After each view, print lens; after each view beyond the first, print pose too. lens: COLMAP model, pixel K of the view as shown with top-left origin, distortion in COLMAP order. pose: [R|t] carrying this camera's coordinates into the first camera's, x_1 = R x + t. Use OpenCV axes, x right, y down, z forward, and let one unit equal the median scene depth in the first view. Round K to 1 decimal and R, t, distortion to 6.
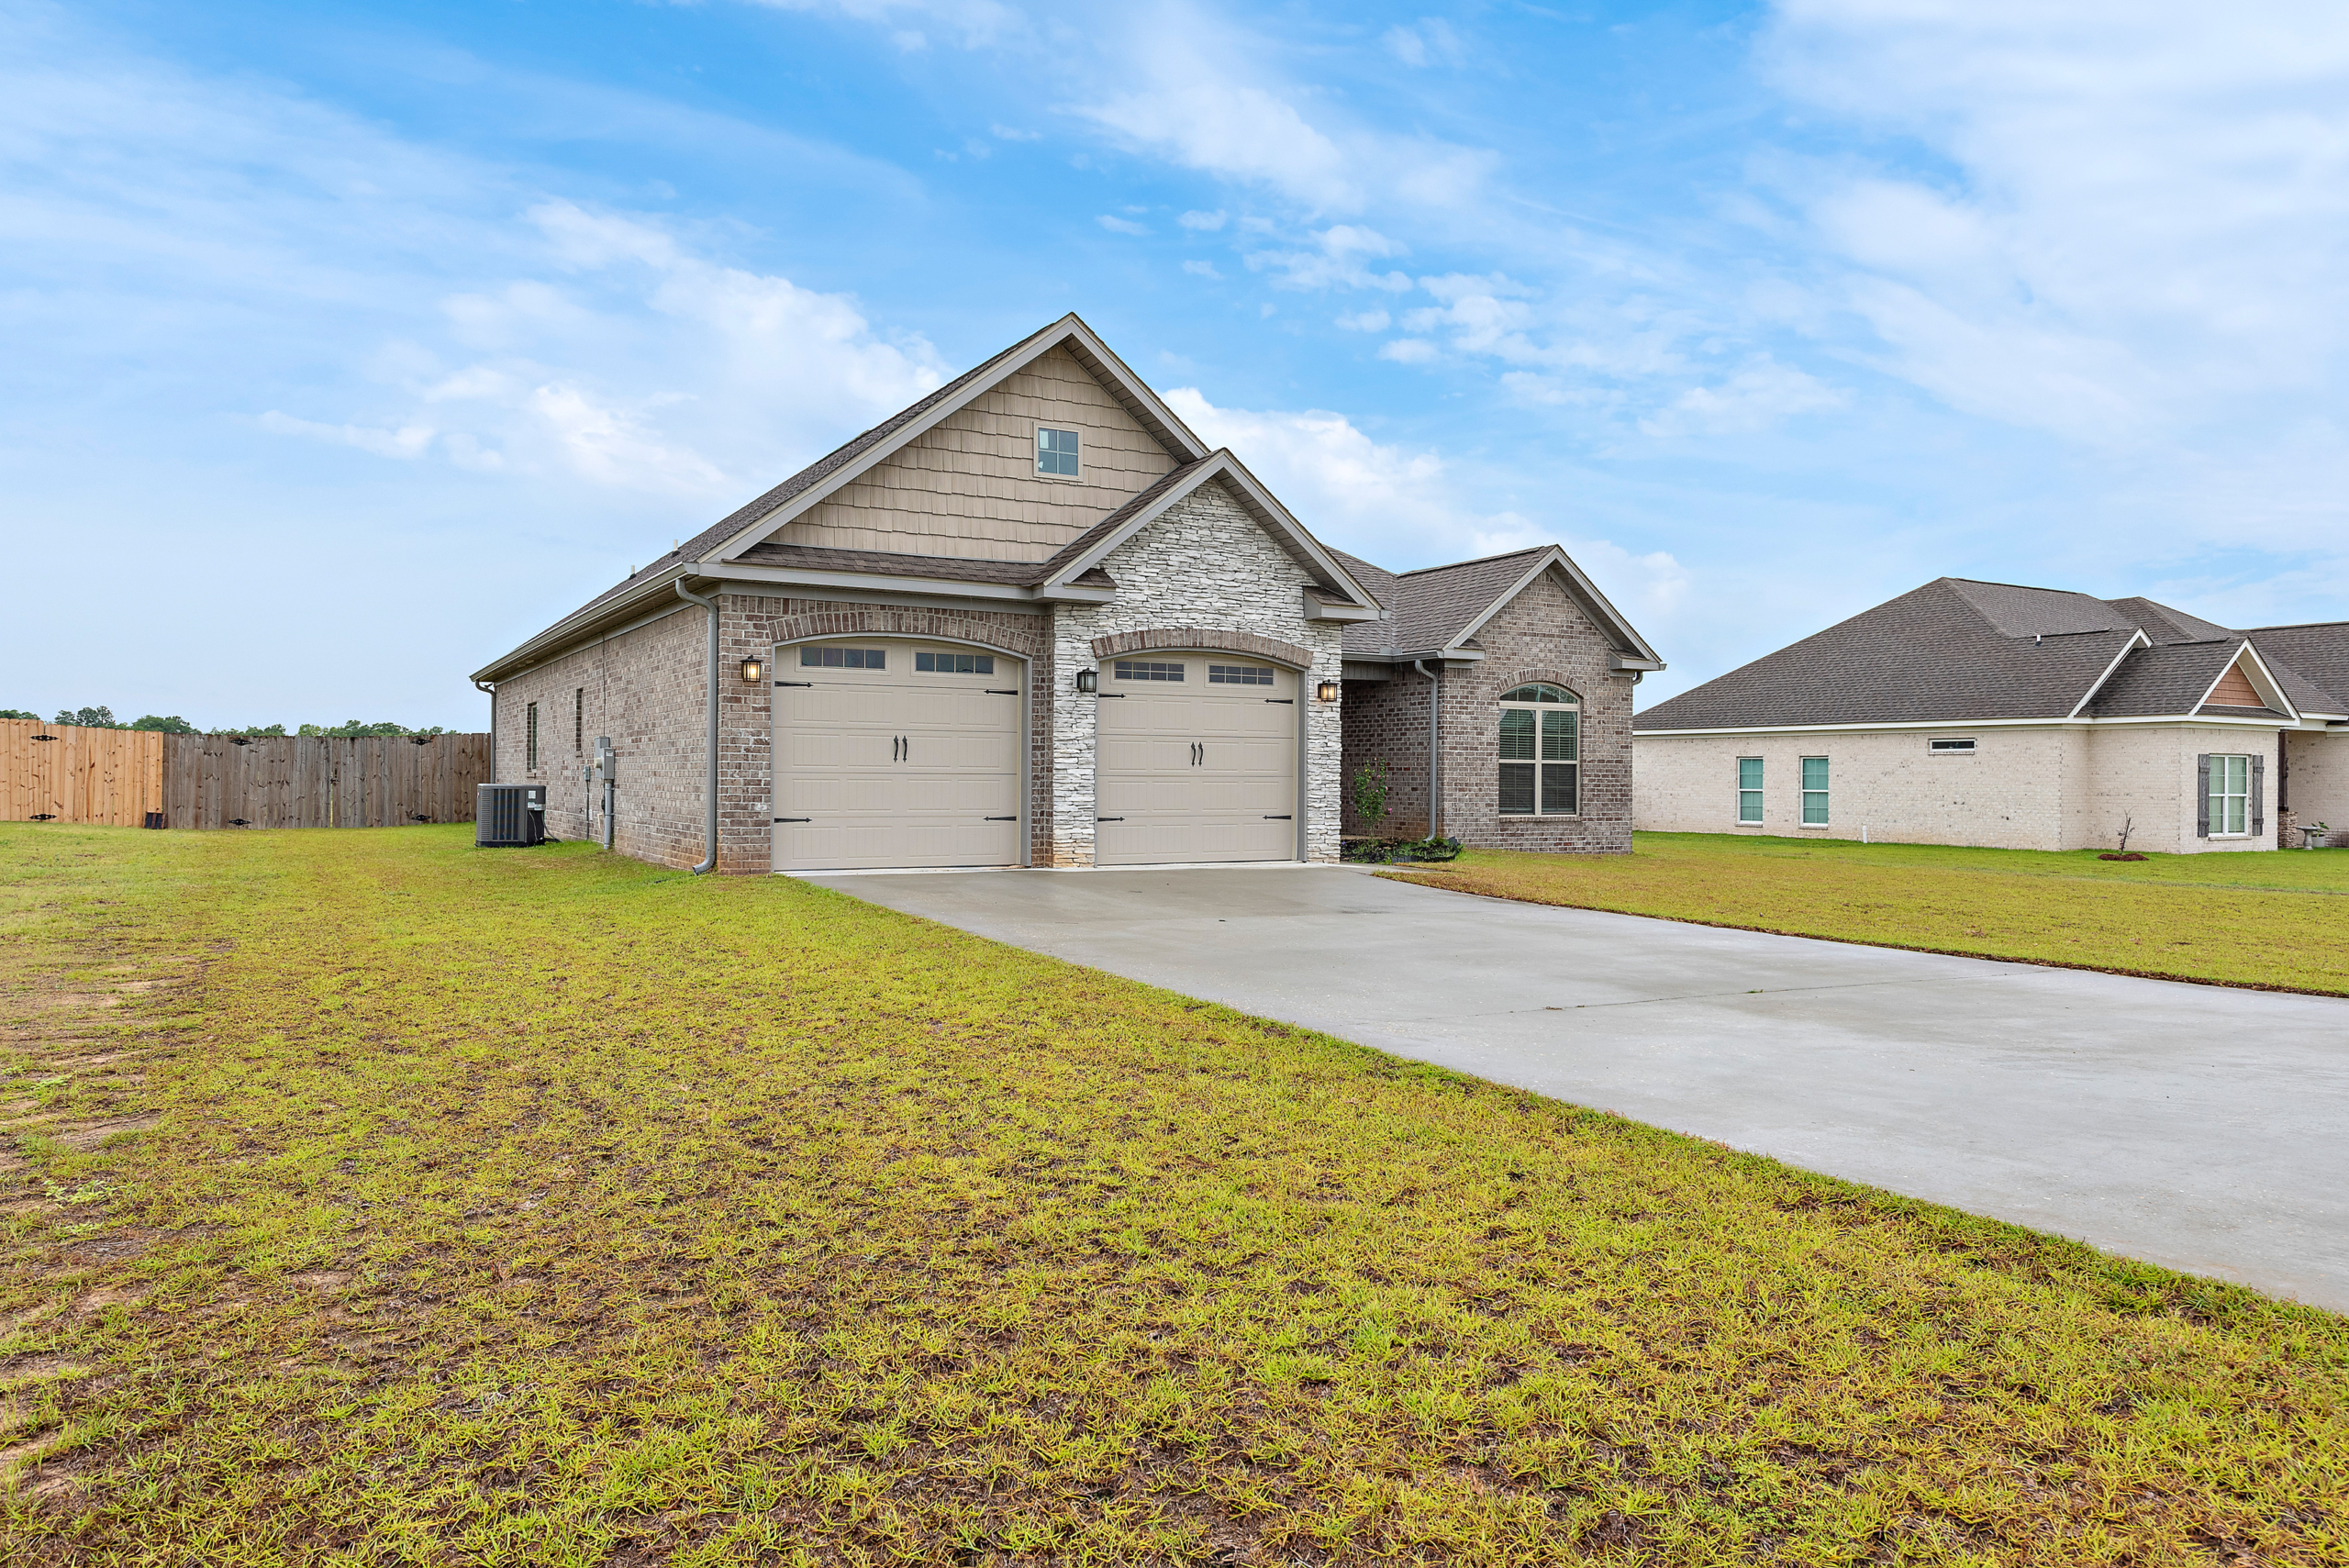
lens RADIAL K [[1547.6, 0, 1187.0], [0, 1547.6, 785.9], [0, 0, 1]] dist [0.013957, -0.003352]
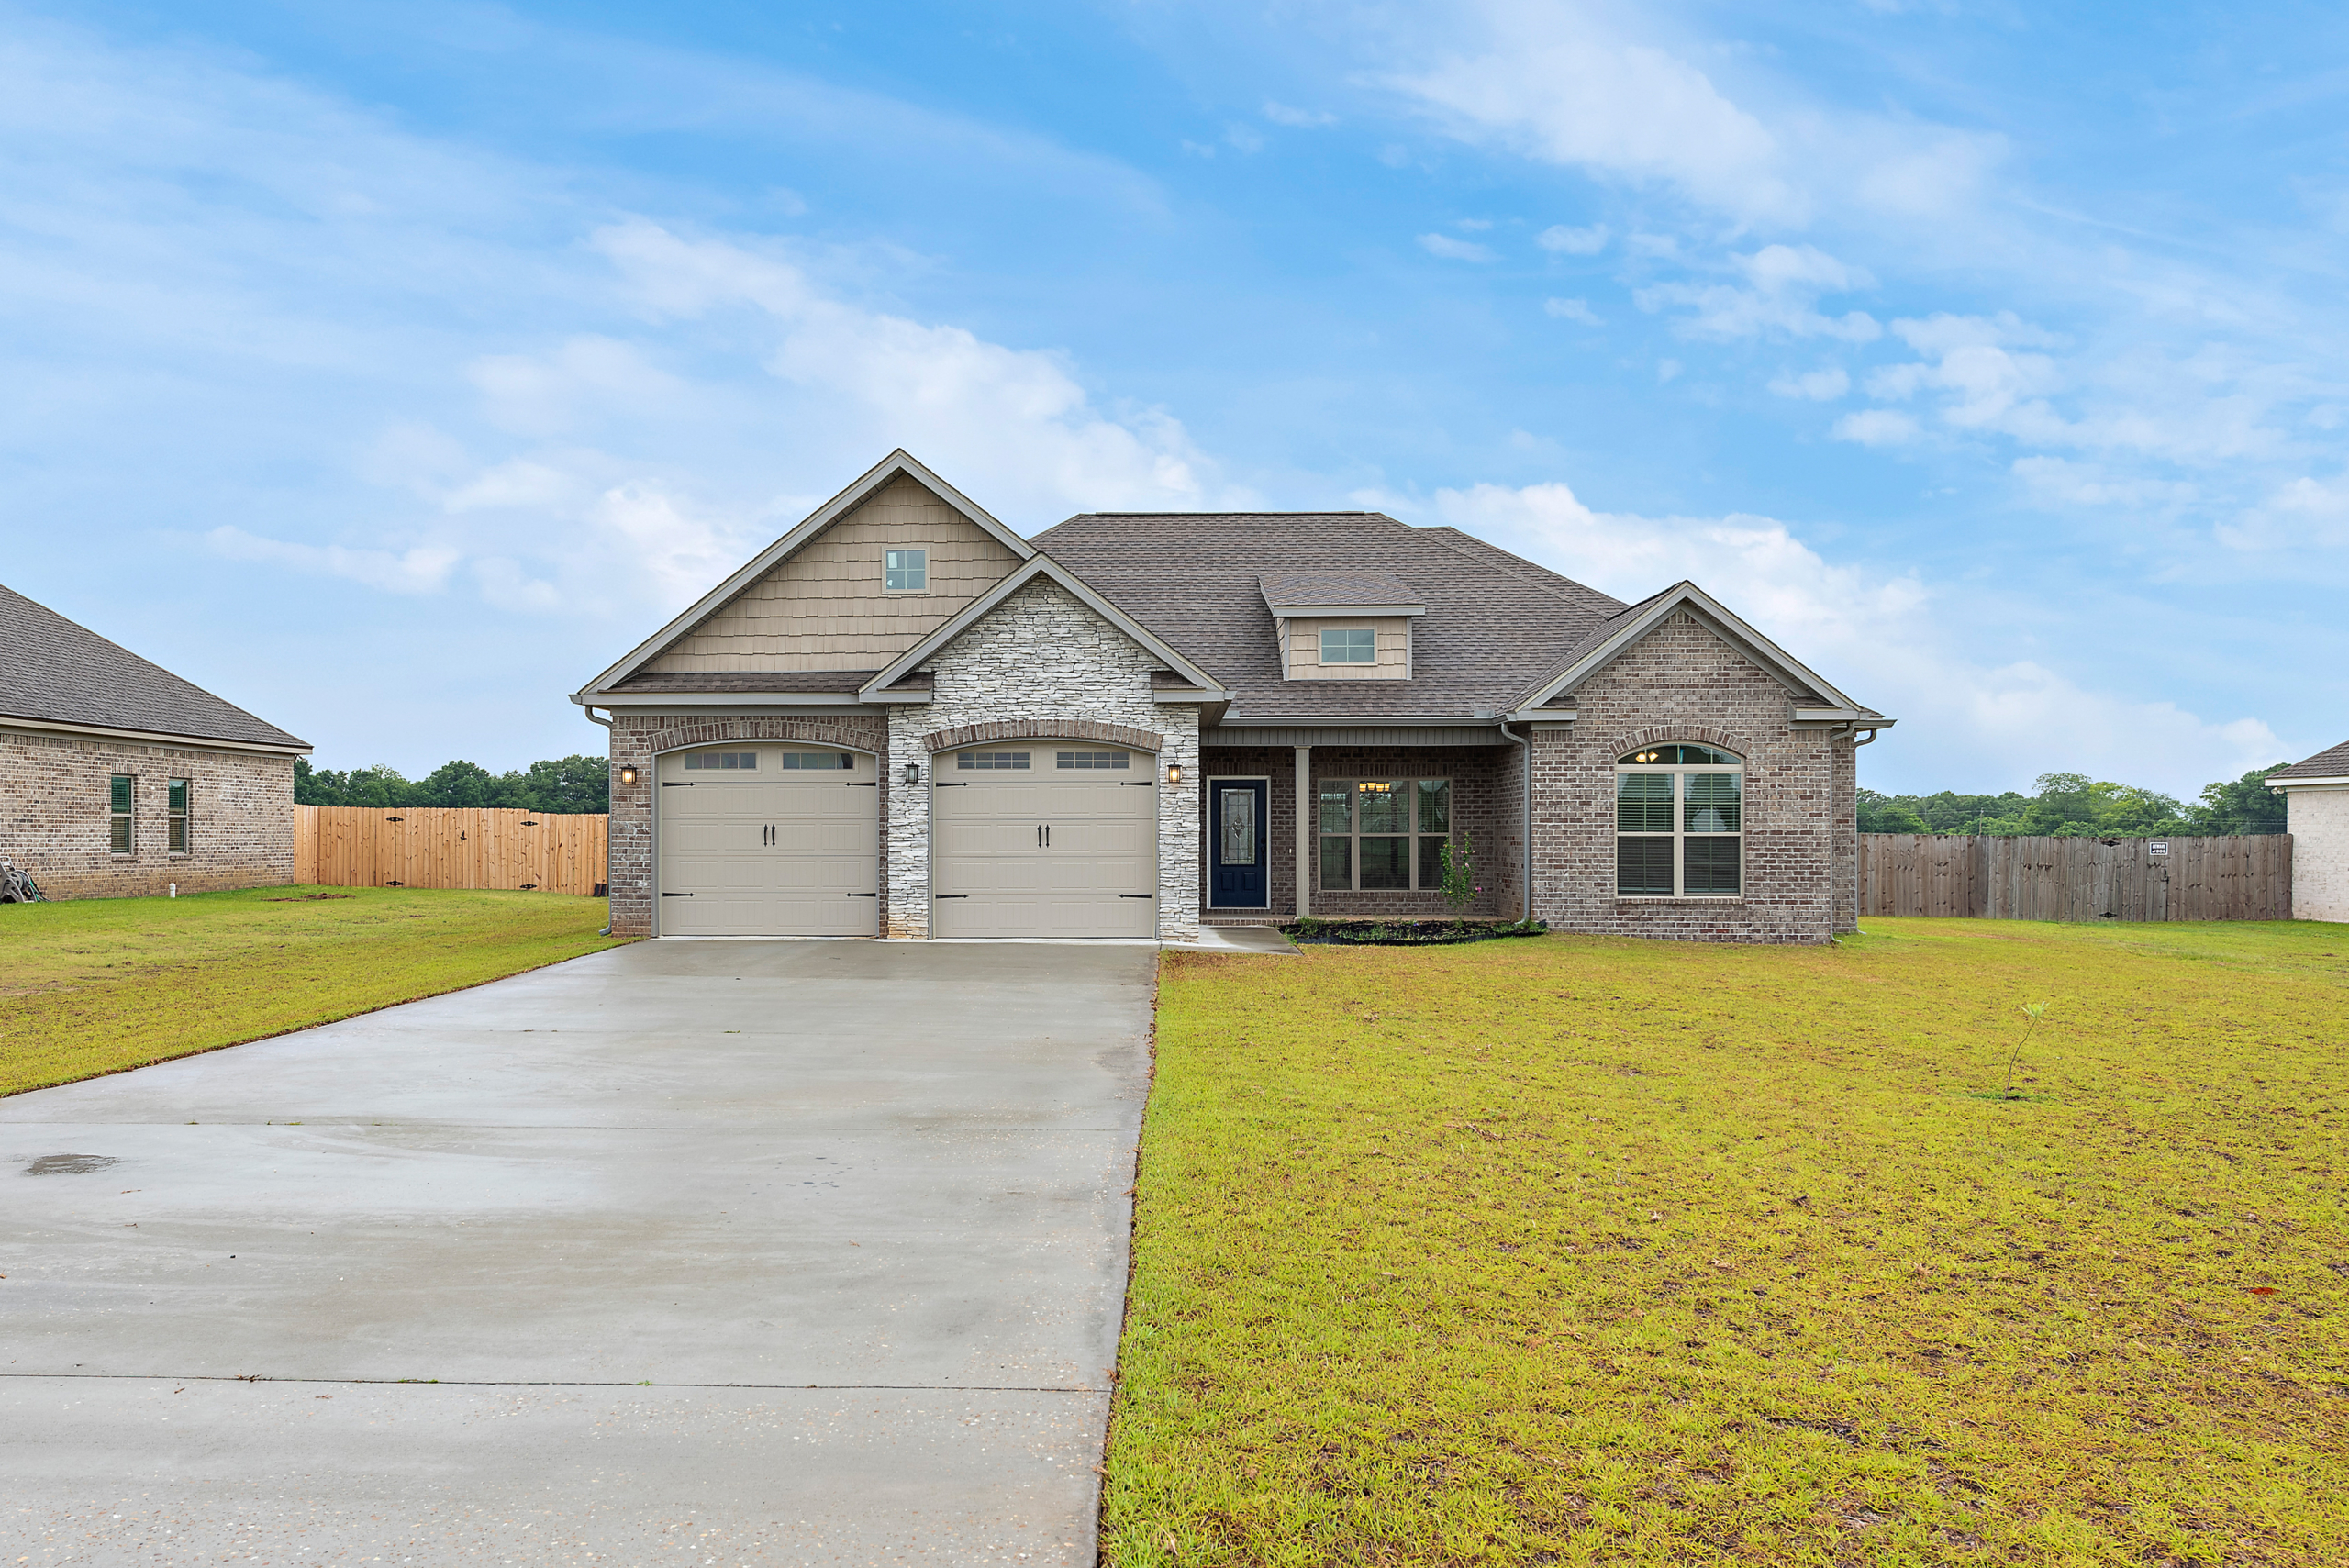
lens RADIAL K [[1937.0, 0, 1089.3], [0, 1937.0, 834.0], [0, 0, 1]] dist [0.015417, 0.006646]
pose [[0.846089, -0.007824, -0.532985, 0.746278], [0.003005, 0.999946, -0.009910, -0.008548], [0.533034, 0.006783, 0.846067, -0.115322]]
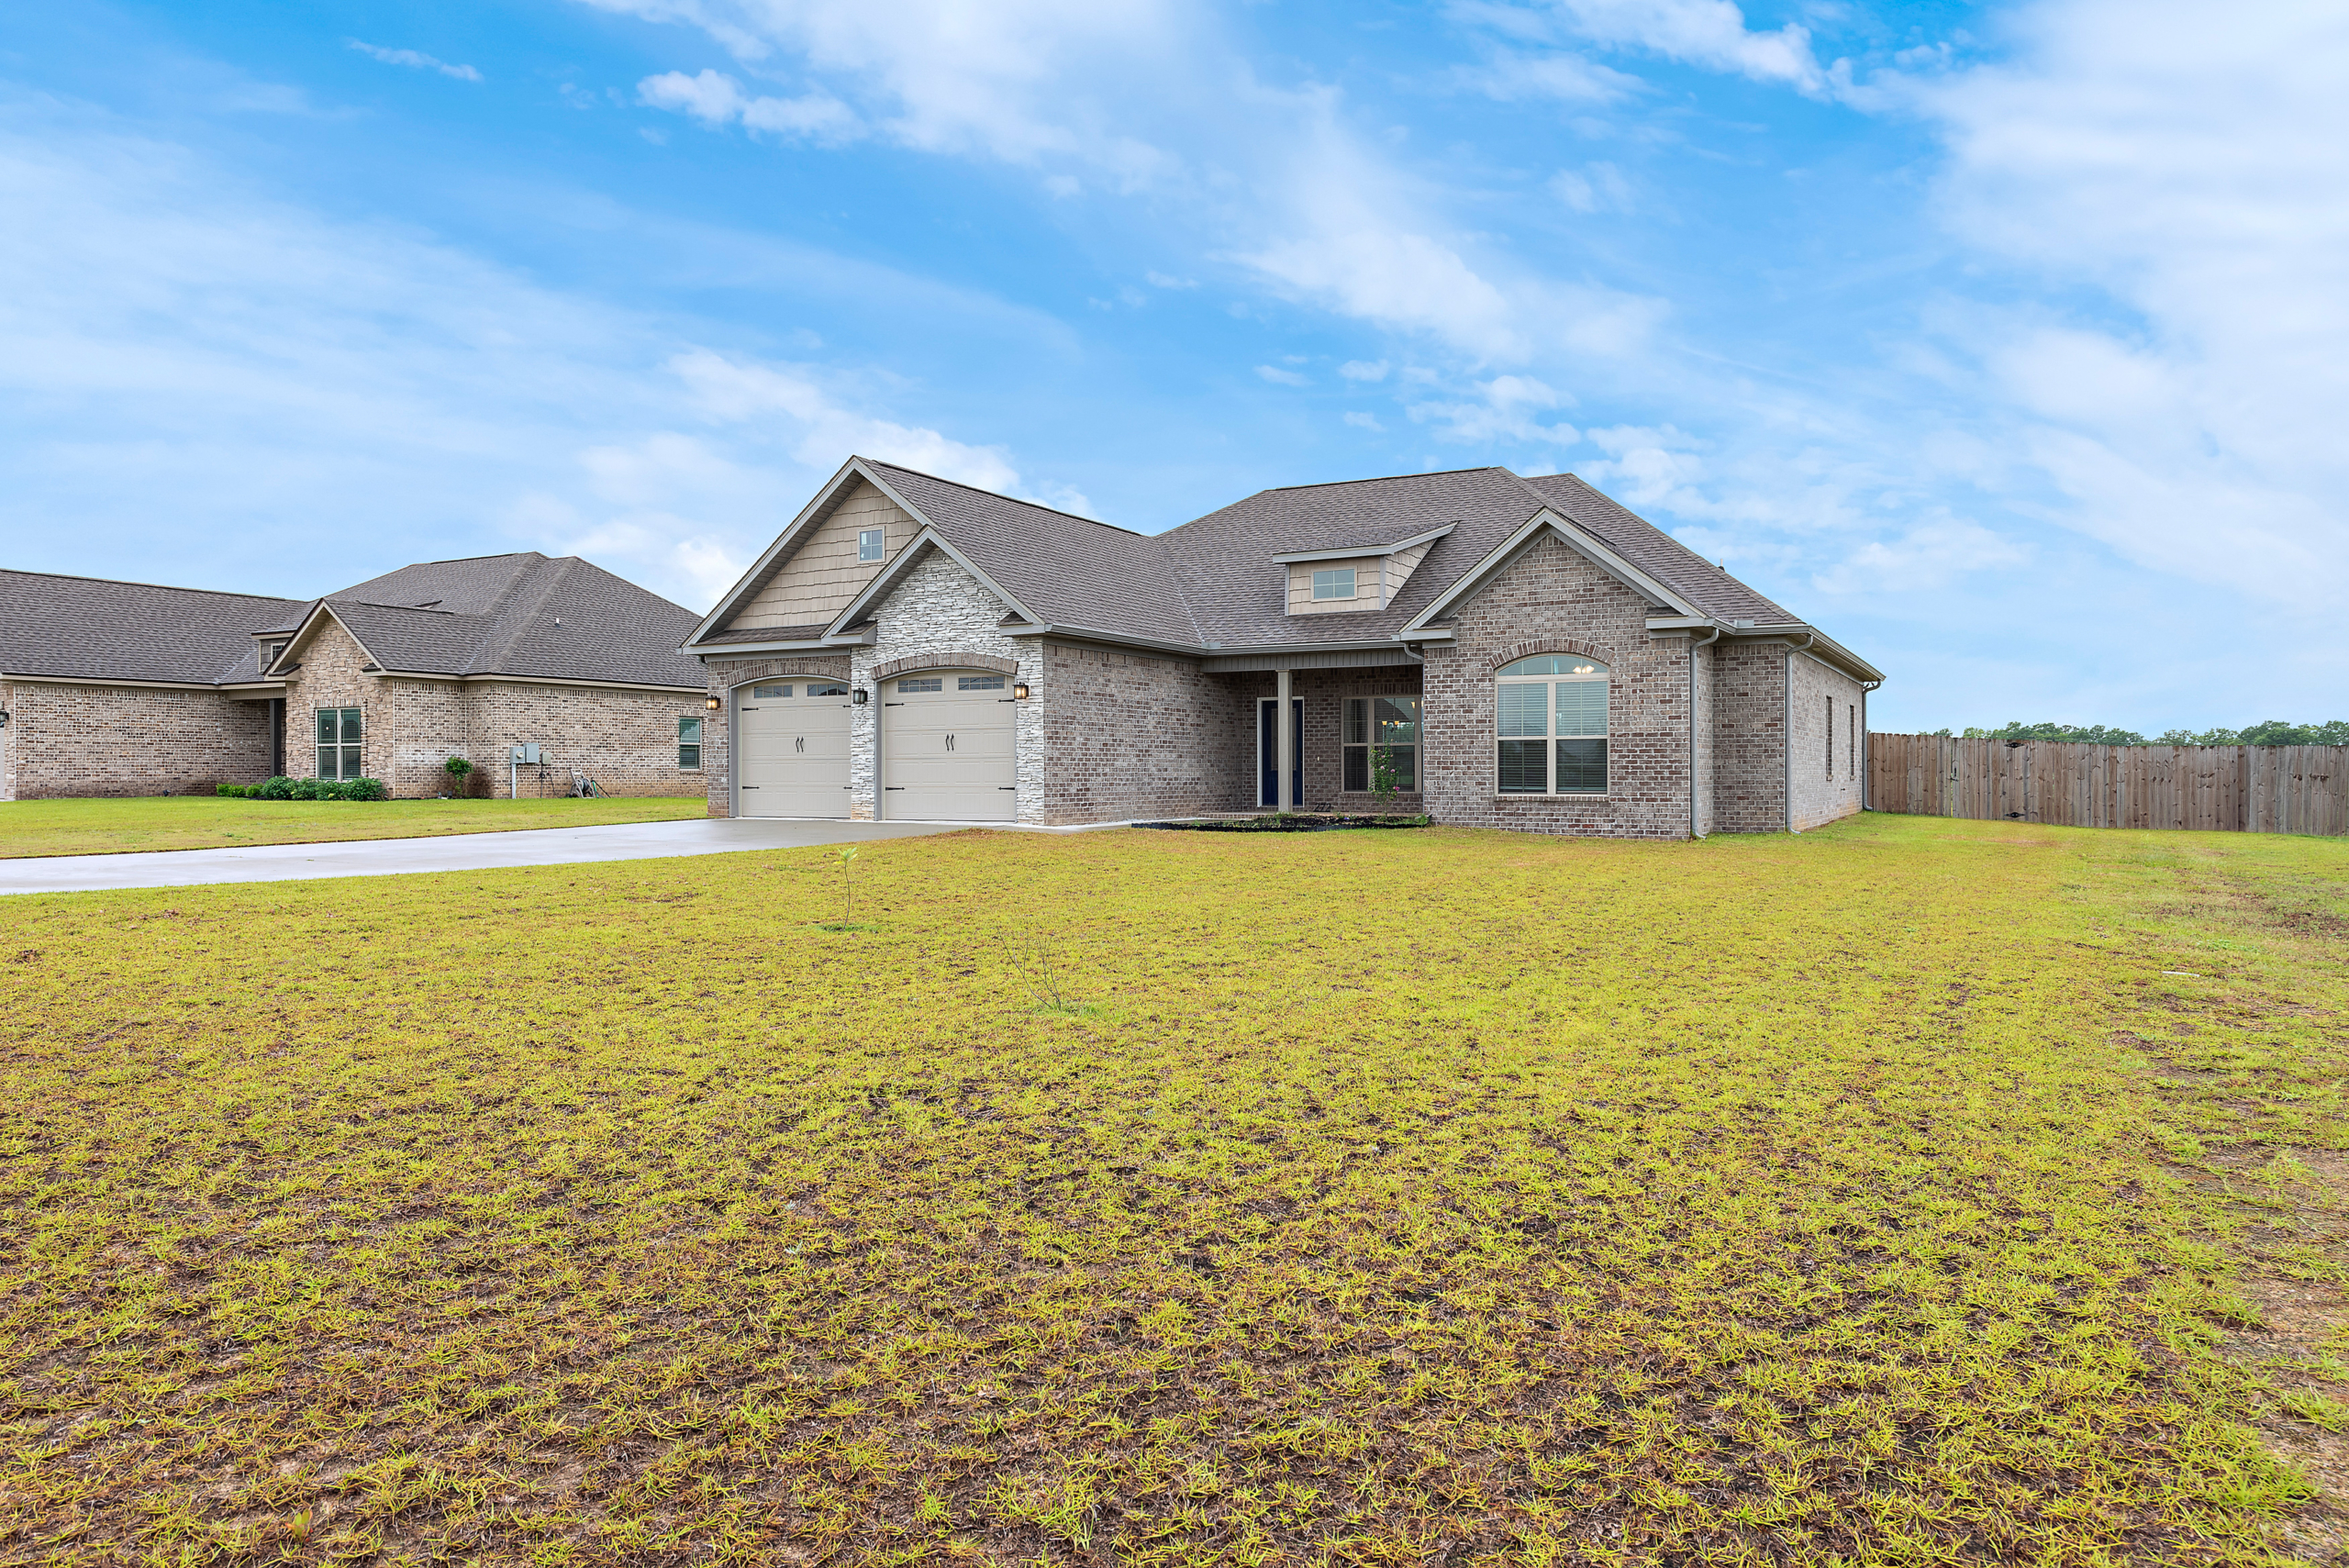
lens RADIAL K [[1547.6, 0, 1187.0], [0, 1547.6, 787.5], [0, 0, 1]] dist [0.013957, -0.003352]
pose [[0.517847, -0.001835, -0.855471, 1.310743], [0.001518, 0.999998, -0.001226, 0.022181], [0.855472, -0.000664, 0.517848, 0.460036]]
